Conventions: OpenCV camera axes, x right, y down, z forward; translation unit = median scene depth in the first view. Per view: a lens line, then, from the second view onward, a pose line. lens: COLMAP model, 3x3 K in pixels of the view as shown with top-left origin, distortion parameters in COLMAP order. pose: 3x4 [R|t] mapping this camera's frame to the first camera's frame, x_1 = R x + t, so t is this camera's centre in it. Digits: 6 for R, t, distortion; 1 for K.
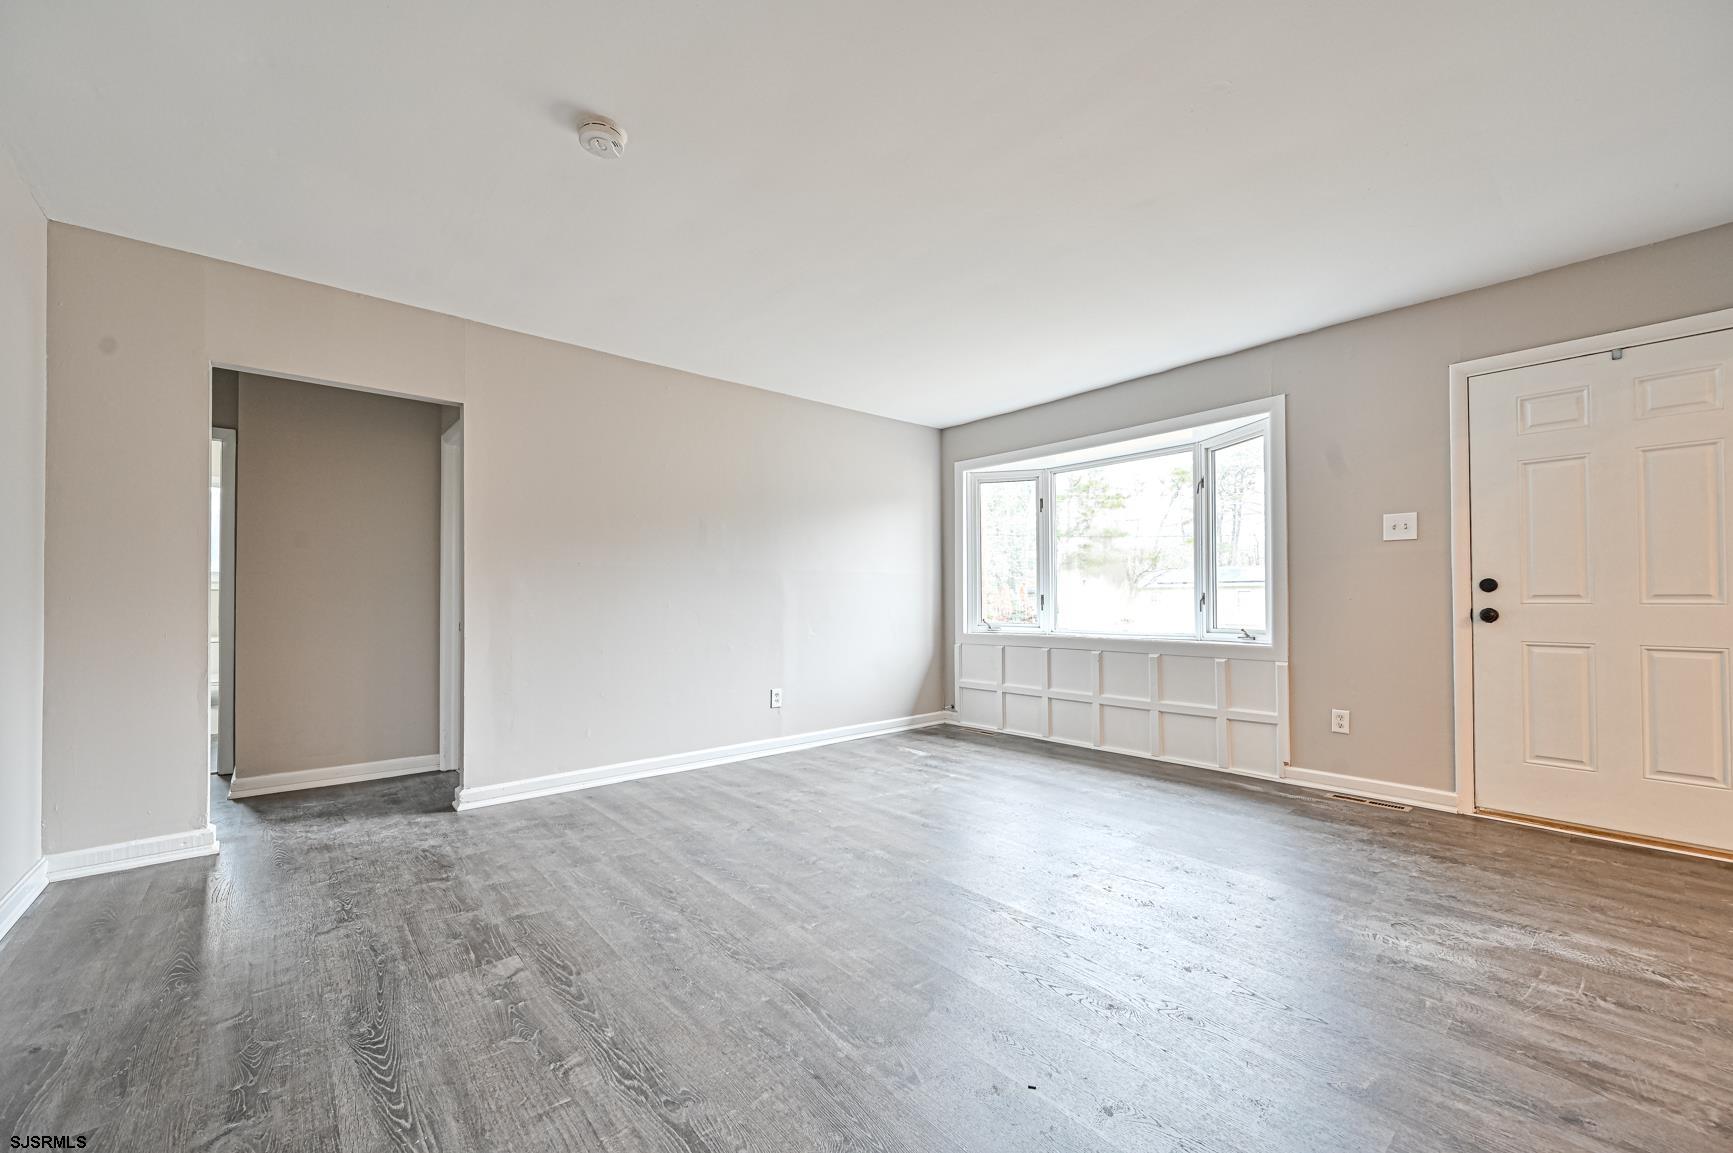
lens RADIAL K [[681.9, 0, 867.2], [0, 681.9, 588.5], [0, 0, 1]] dist [-0.000539, 0.000499]
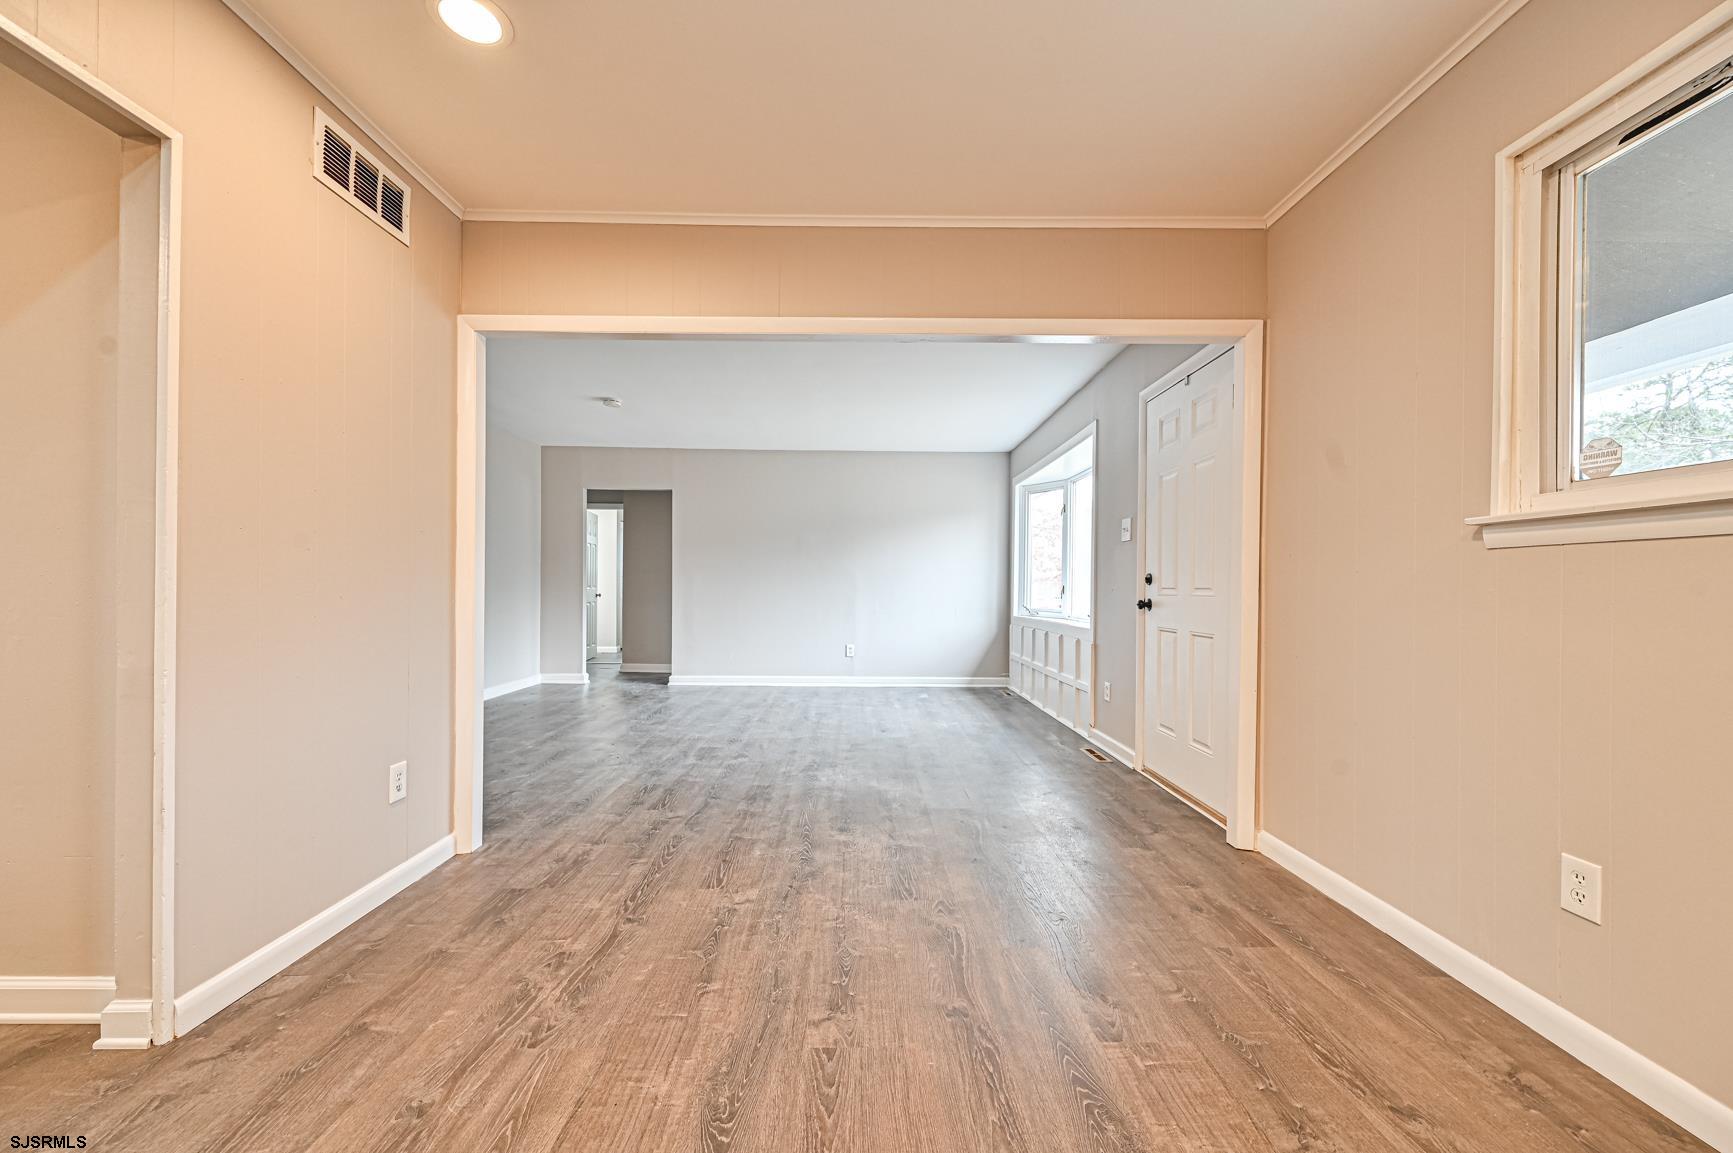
lens RADIAL K [[681.9, 0, 863.7], [0, 681.9, 583.5], [0, 0, 1]] dist [-0.000539, 0.000499]
pose [[0.760548, 0.006970, -0.649244, 1.140981], [-0.002235, 0.999965, 0.008116, -0.004546], [0.649278, -0.004722, 0.760537, -0.192343]]
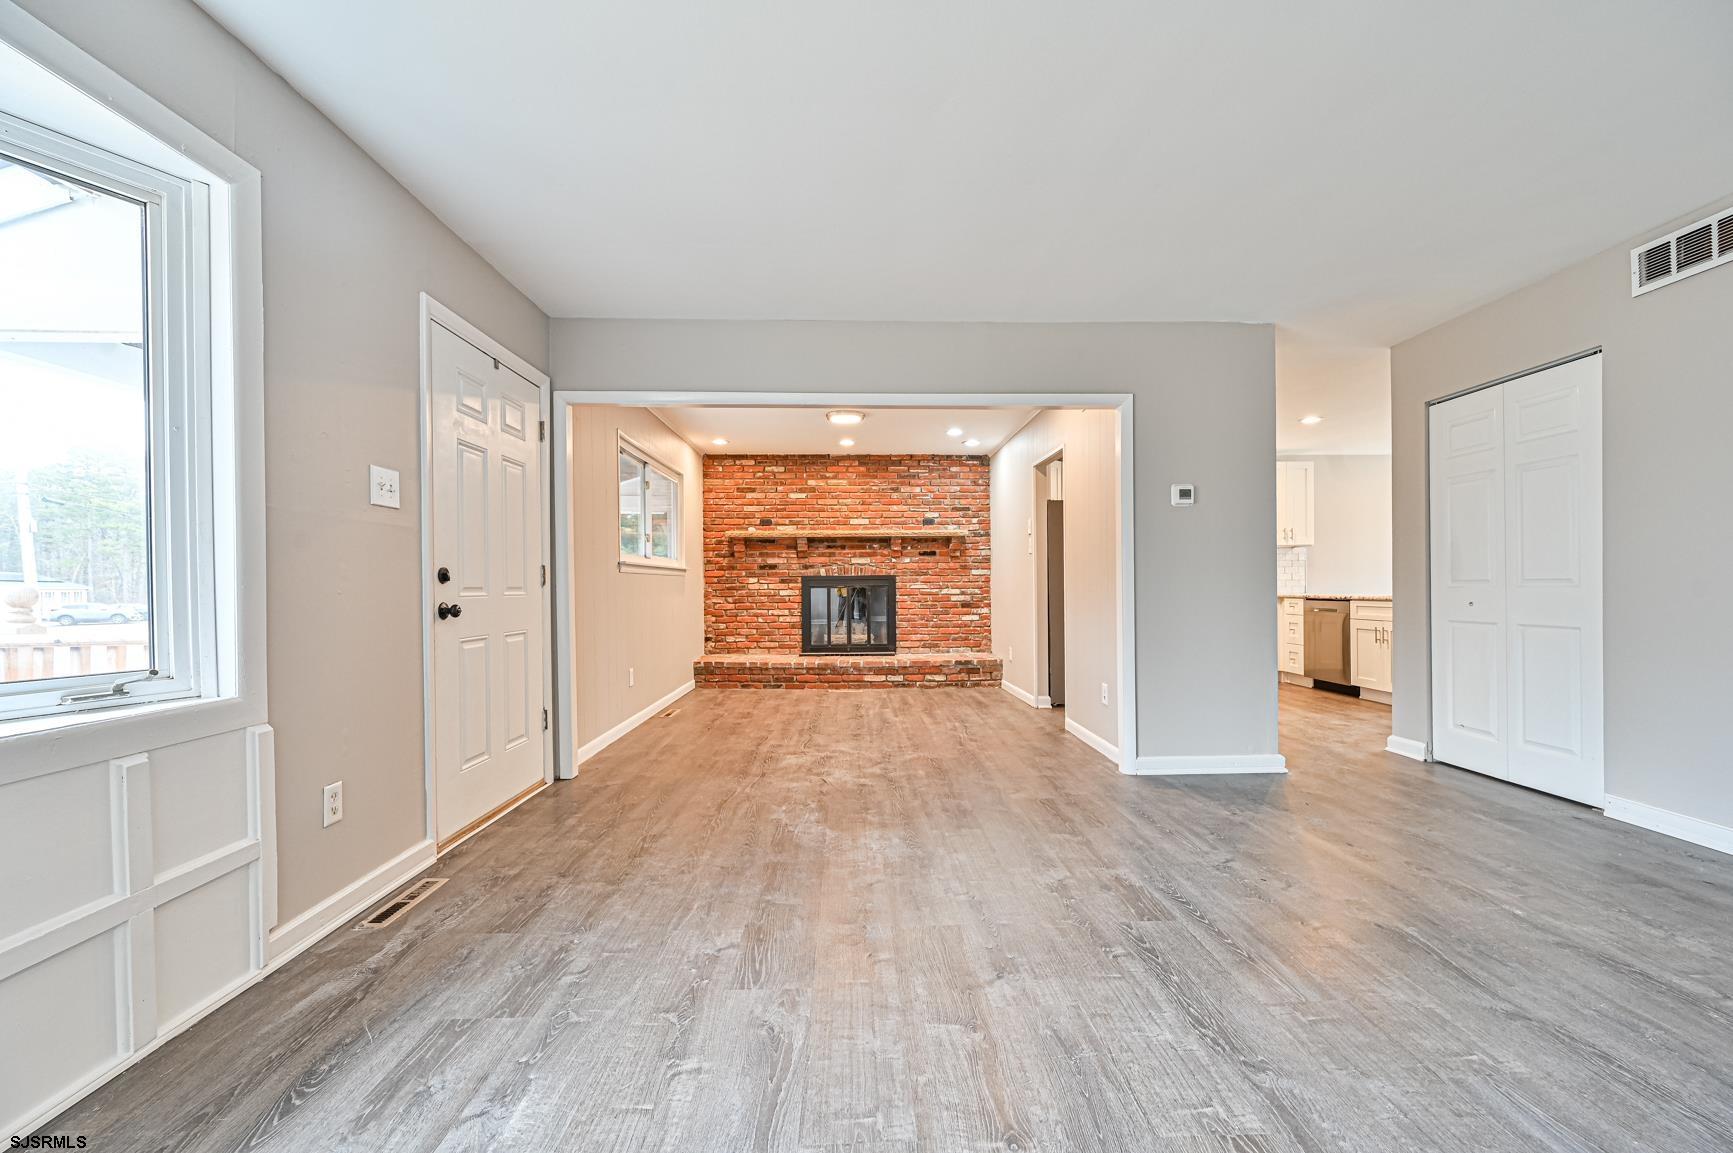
lens RADIAL K [[681.9, 0, 868.7], [0, 681.9, 587.1], [0, 0, 1]] dist [-0.000539, 0.000499]
pose [[-0.772023, 0.009186, 0.635528, -0.029241], [0.002544, 0.999932, -0.011362, 0.018025], [-0.635589, -0.007155, -0.771994, 1.154544]]
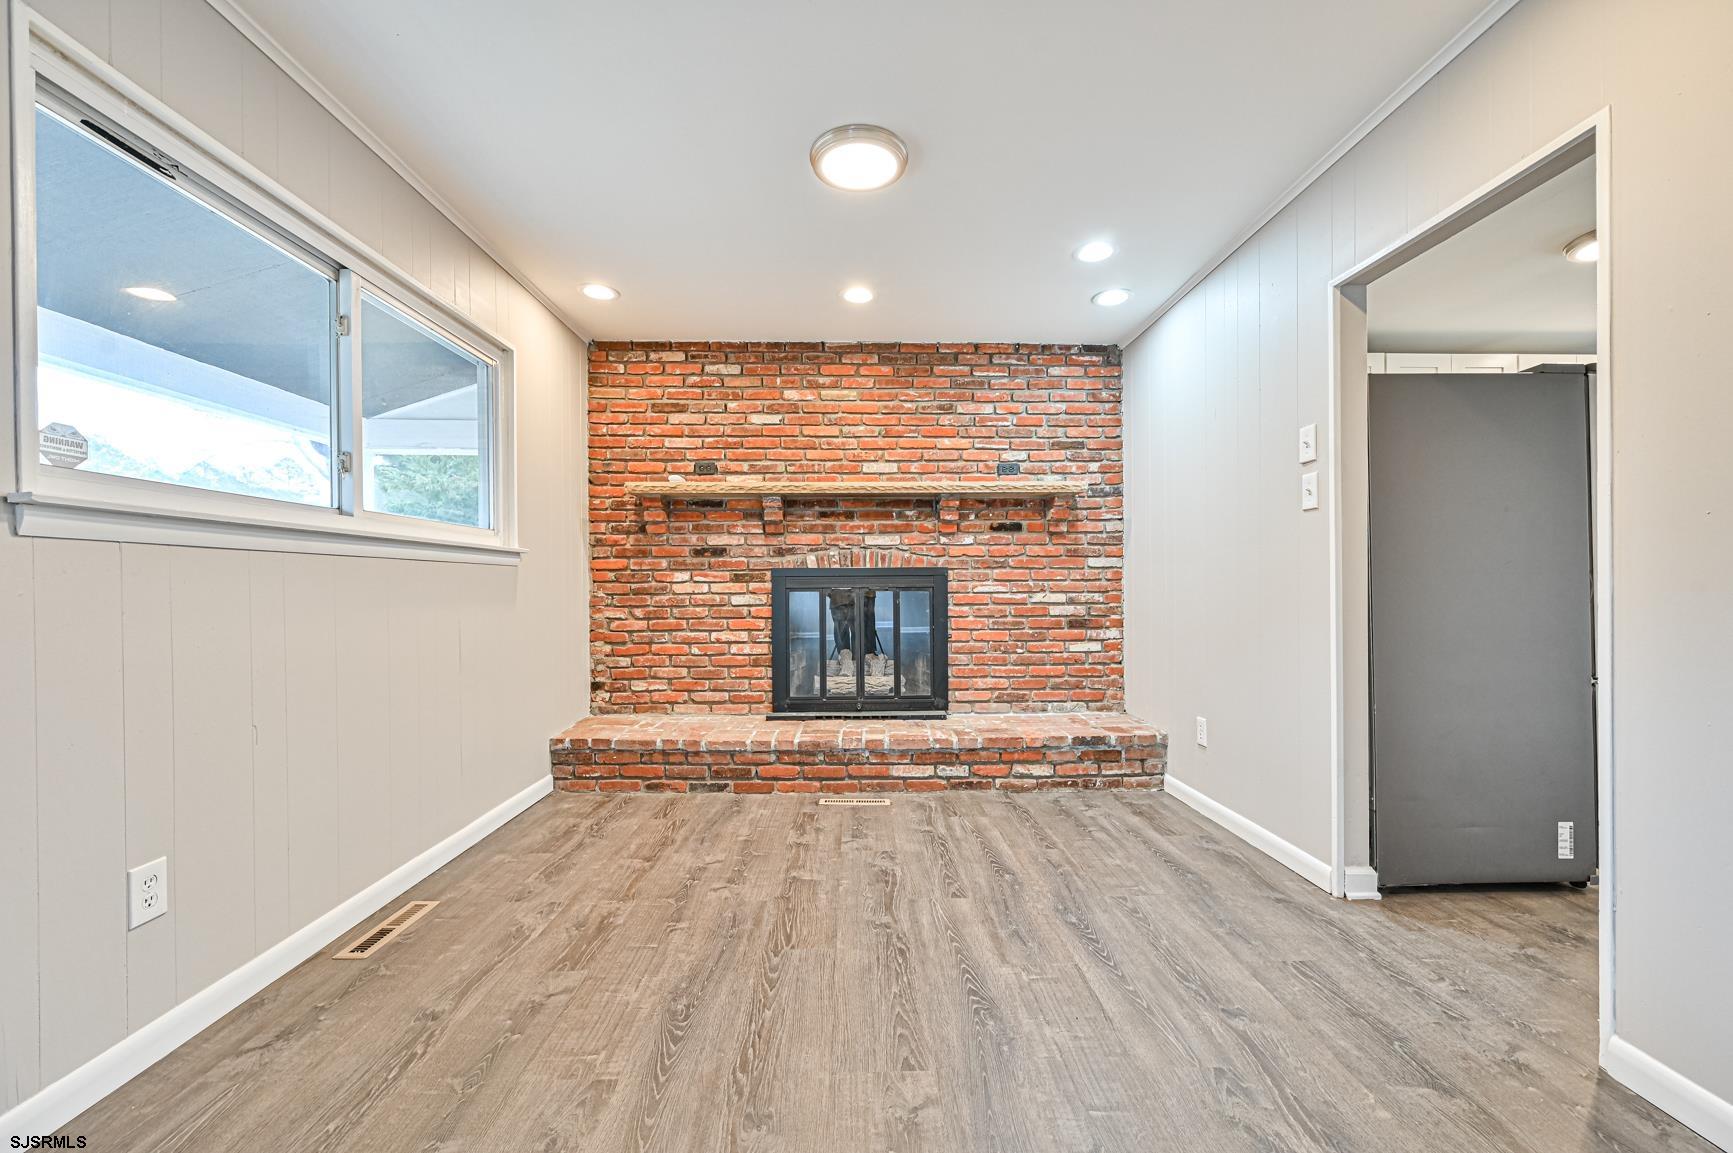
lens RADIAL K [[681.9, 0, 865.9], [0, 681.9, 589.2], [0, 0, 1]] dist [-0.000539, 0.000499]
pose [[-0.766434, 0.006539, 0.642290, 0.611969], [0.000048, 0.999949, -0.010123, 0.004921], [-0.642323, -0.007728, -0.766395, 0.440453]]
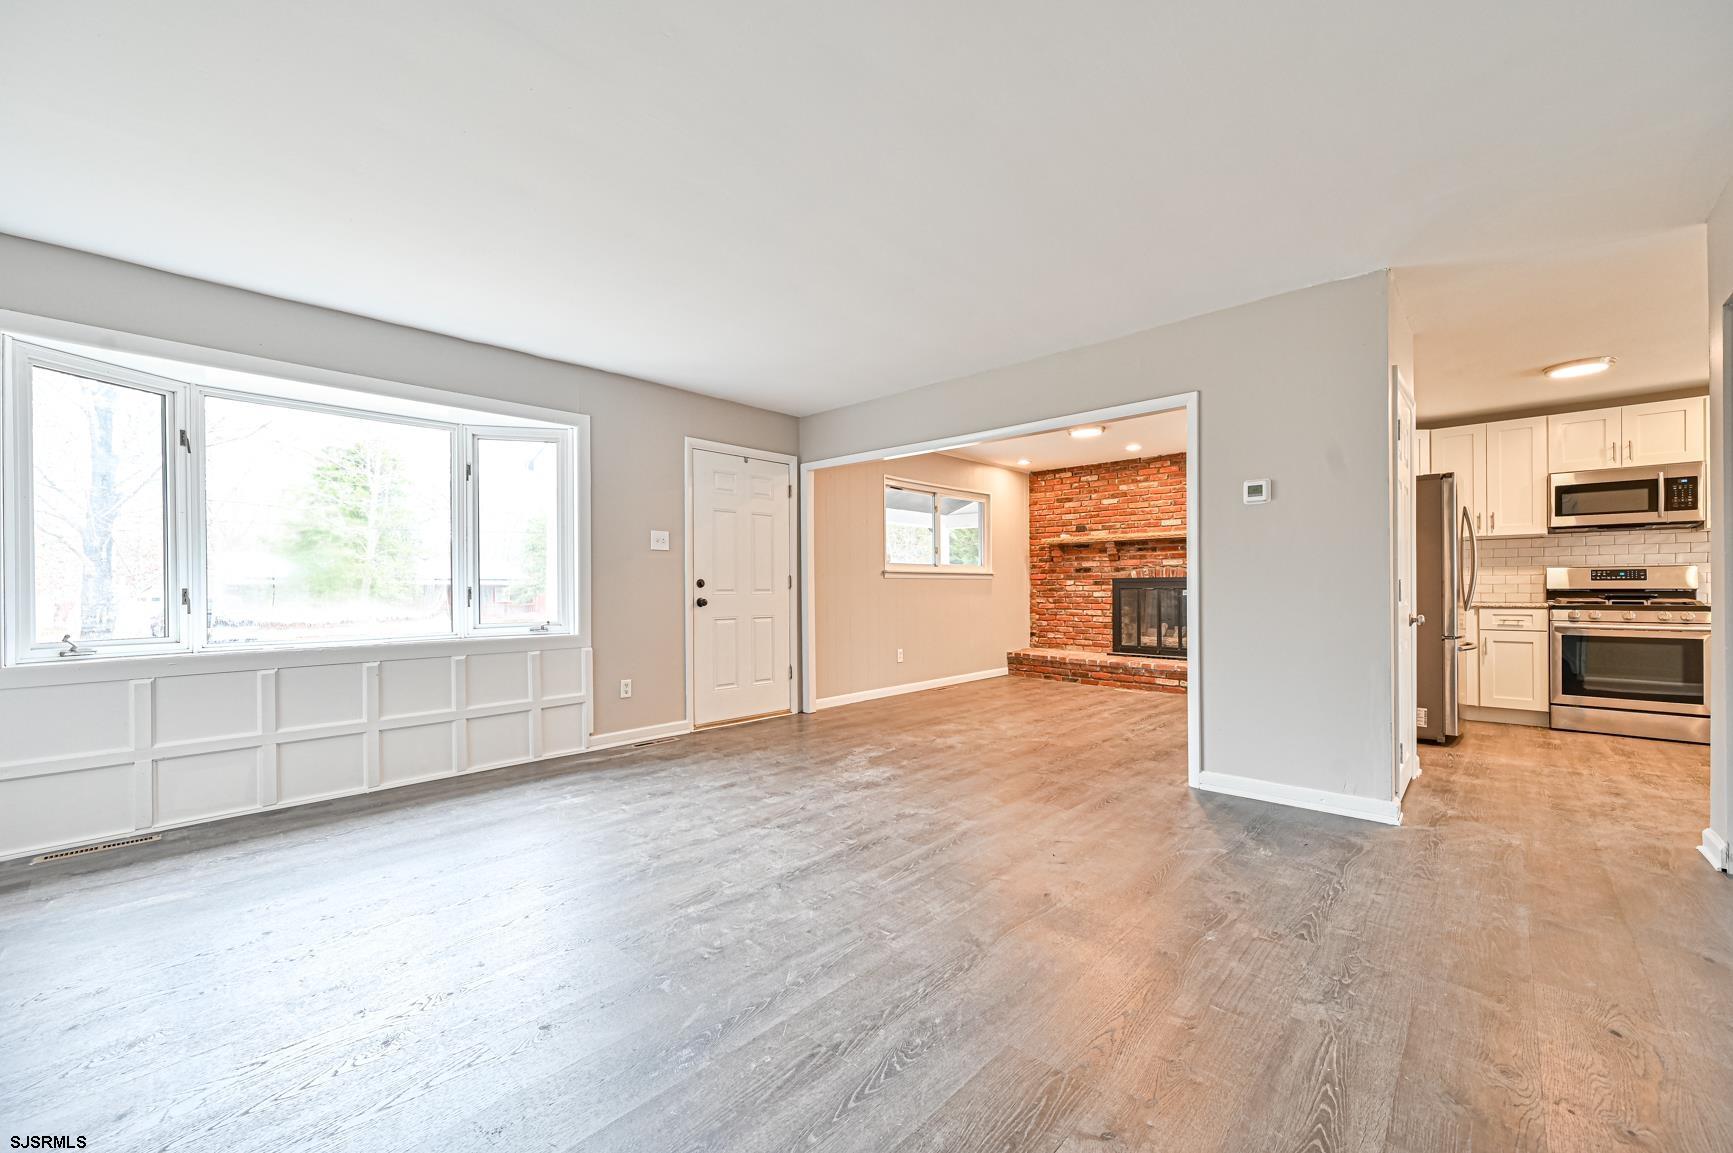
lens RADIAL K [[681.9, 0, 867.4], [0, 681.9, 589.4], [0, 0, 1]] dist [-0.000539, 0.000499]
pose [[-0.103408, 0.003236, 0.994634, -0.617211], [-0.008470, 0.999956, -0.004134, 0.010807], [-0.994603, -0.008852, -0.103376, 0.681921]]
